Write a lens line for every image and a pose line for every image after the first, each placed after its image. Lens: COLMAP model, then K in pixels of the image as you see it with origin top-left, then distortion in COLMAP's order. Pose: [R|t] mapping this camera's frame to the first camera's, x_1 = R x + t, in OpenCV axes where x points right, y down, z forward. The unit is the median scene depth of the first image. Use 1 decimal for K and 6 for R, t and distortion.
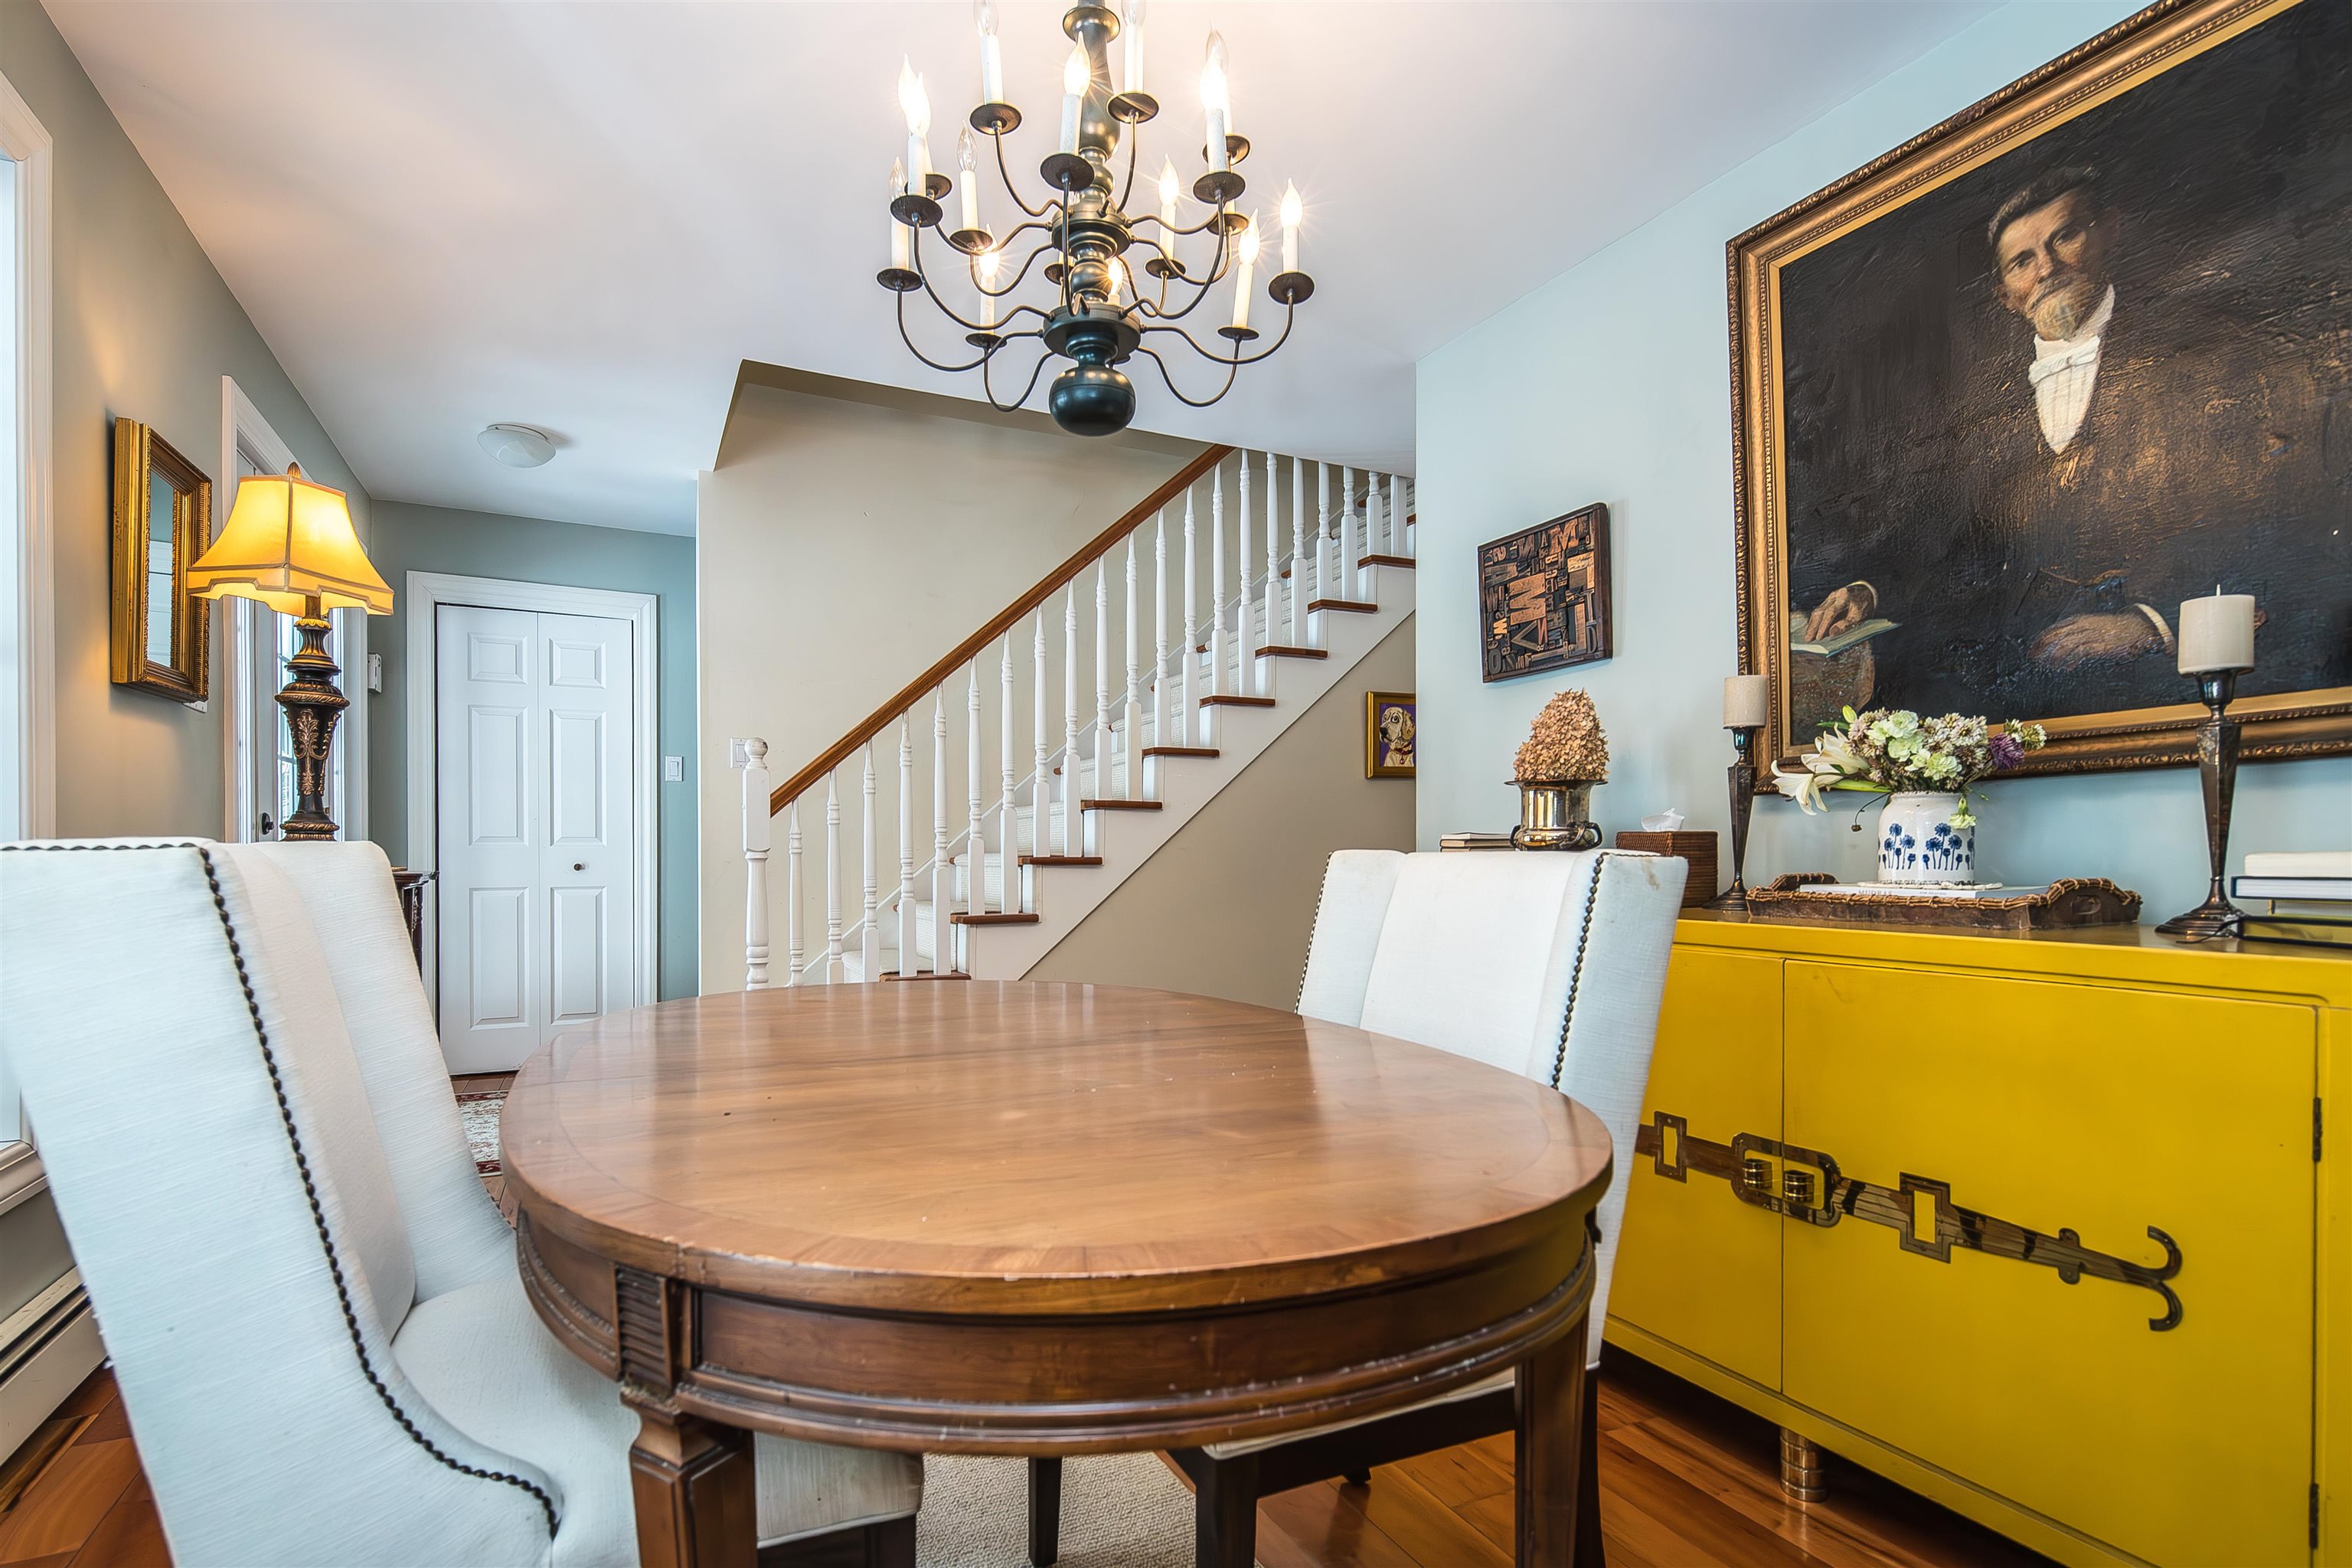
lens RADIAL K [[1207.0, 0, 1197.9], [0, 1207.0, 862.6], [0, 0, 1]] dist [0.001709, -0.000388]
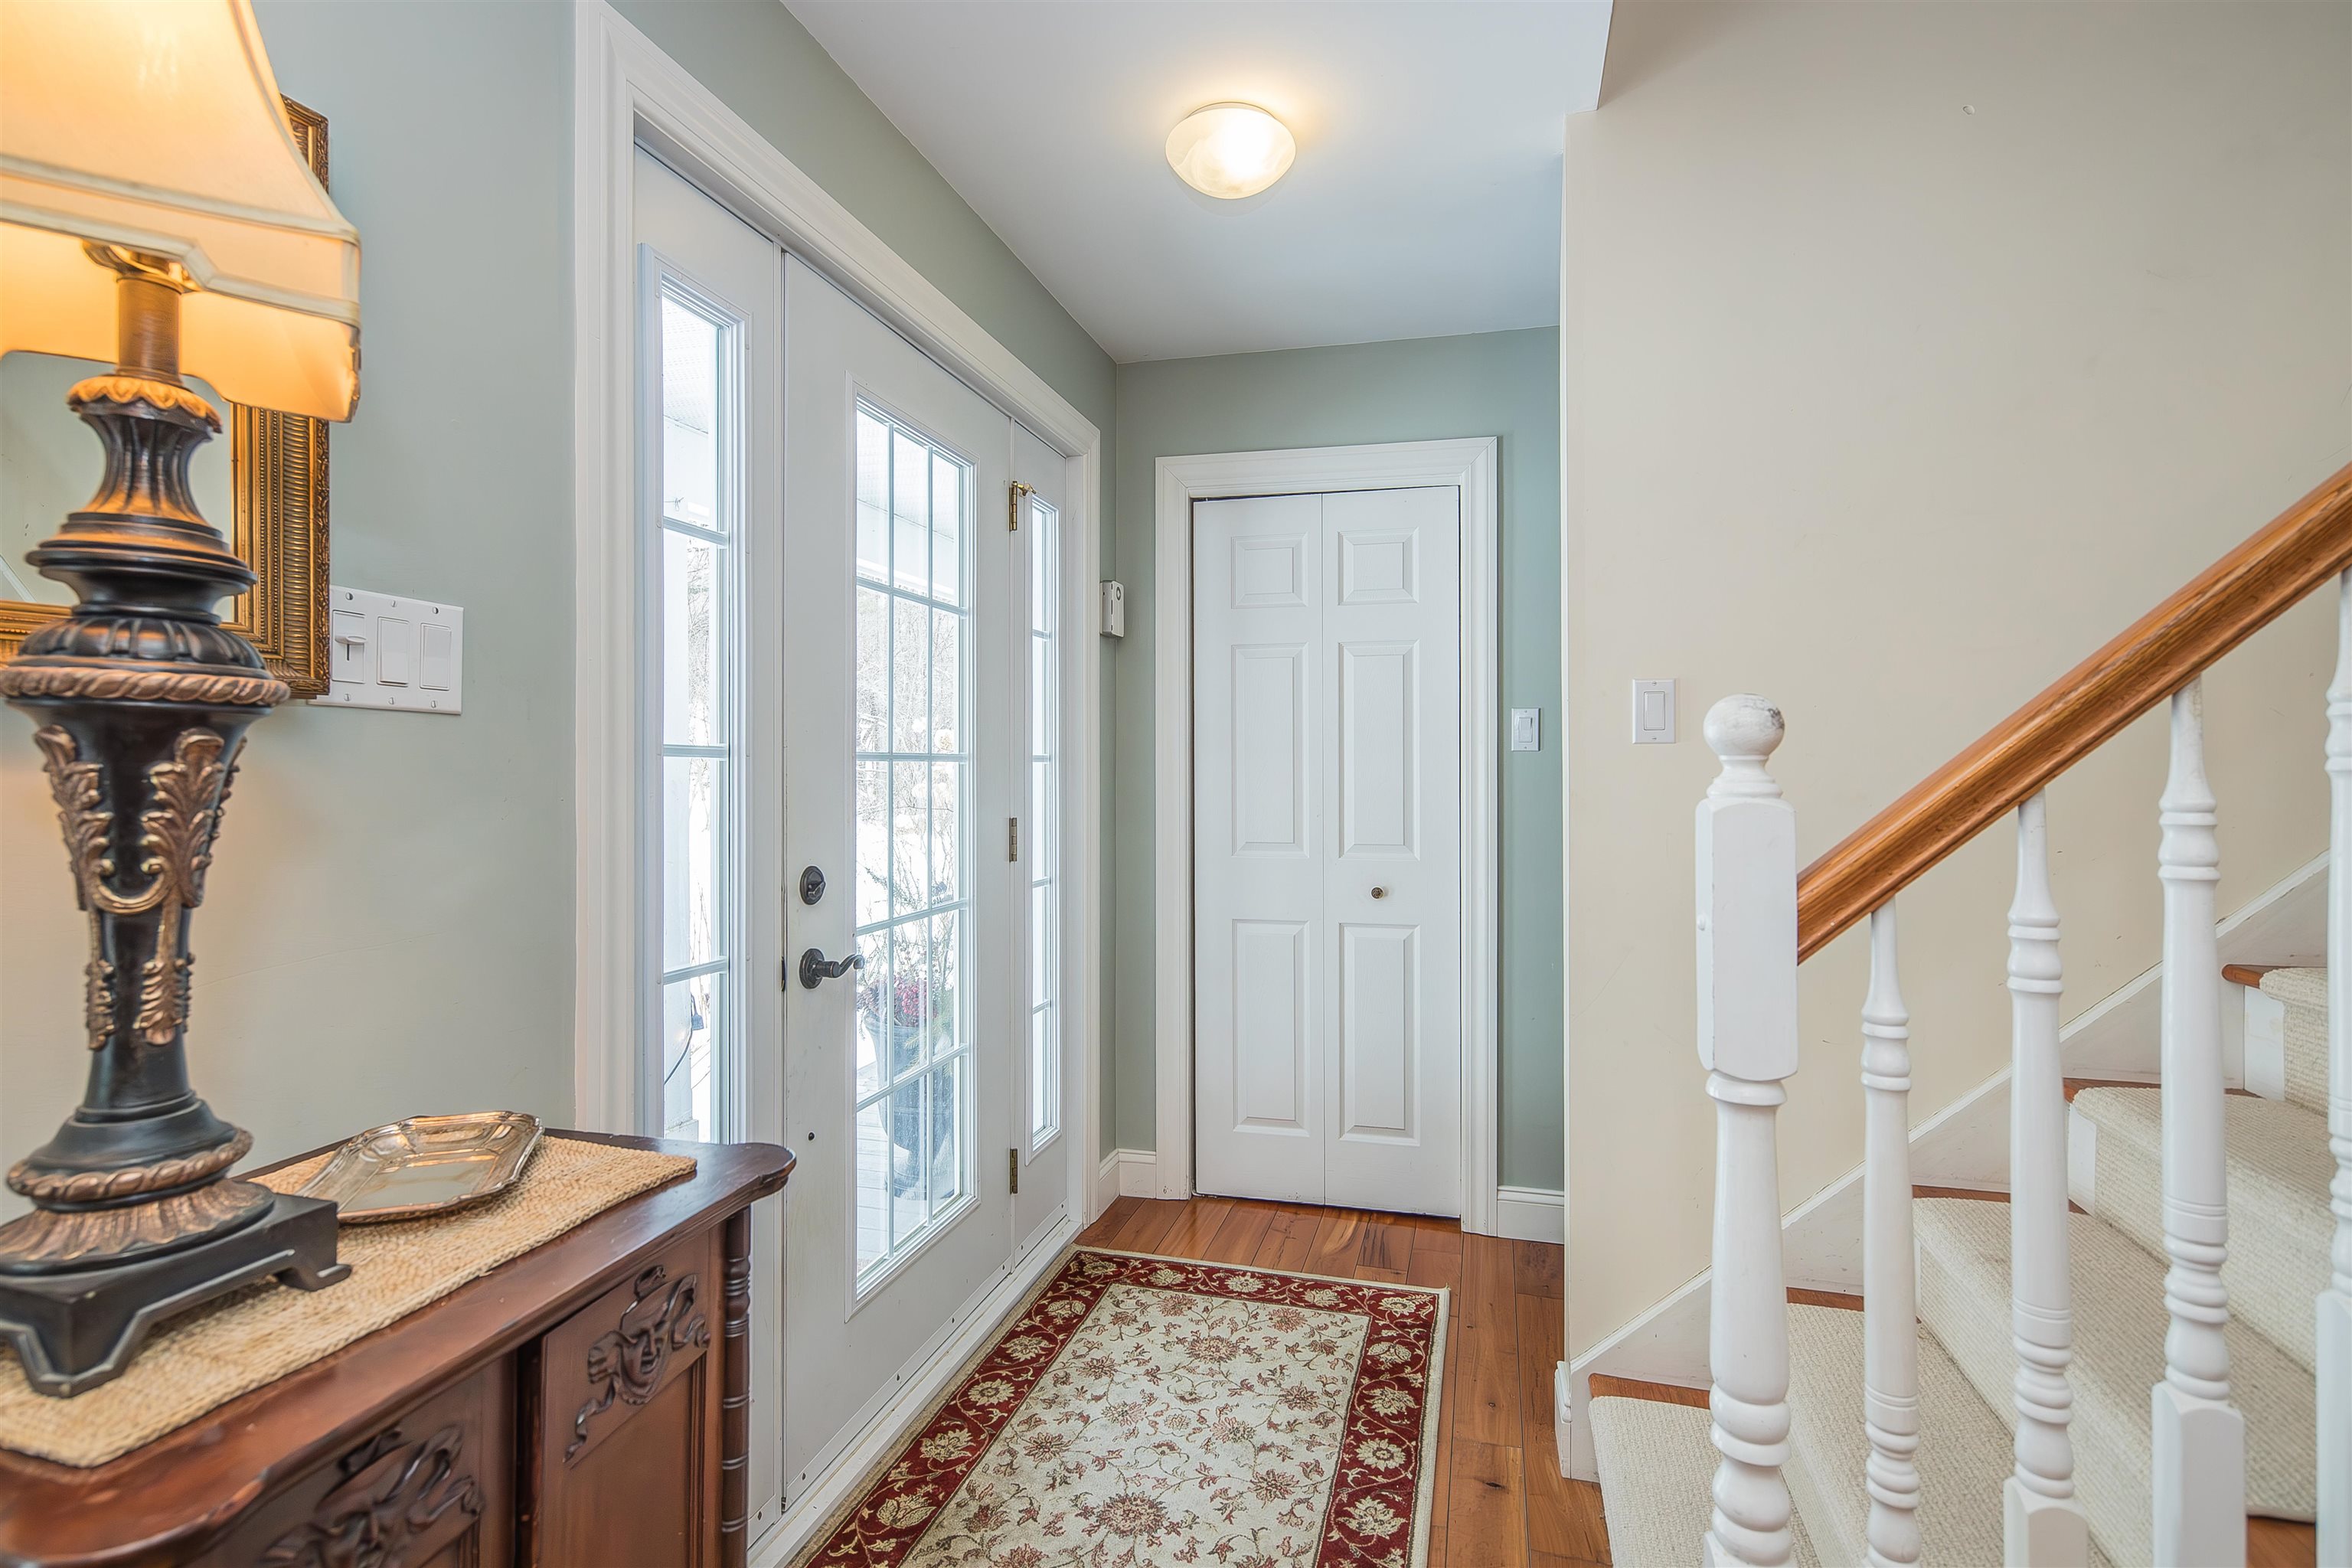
lens RADIAL K [[1207.0, 0, 1173.6], [0, 1207.0, 776.0], [0, 0, 1]] dist [0.001709, -0.000388]
pose [[0.759418, 0.000118, -0.650603, -0.388213], [-0.000805, 0.999999, -0.000759, -0.115725], [0.650603, 0.001100, 0.759418, 0.947228]]
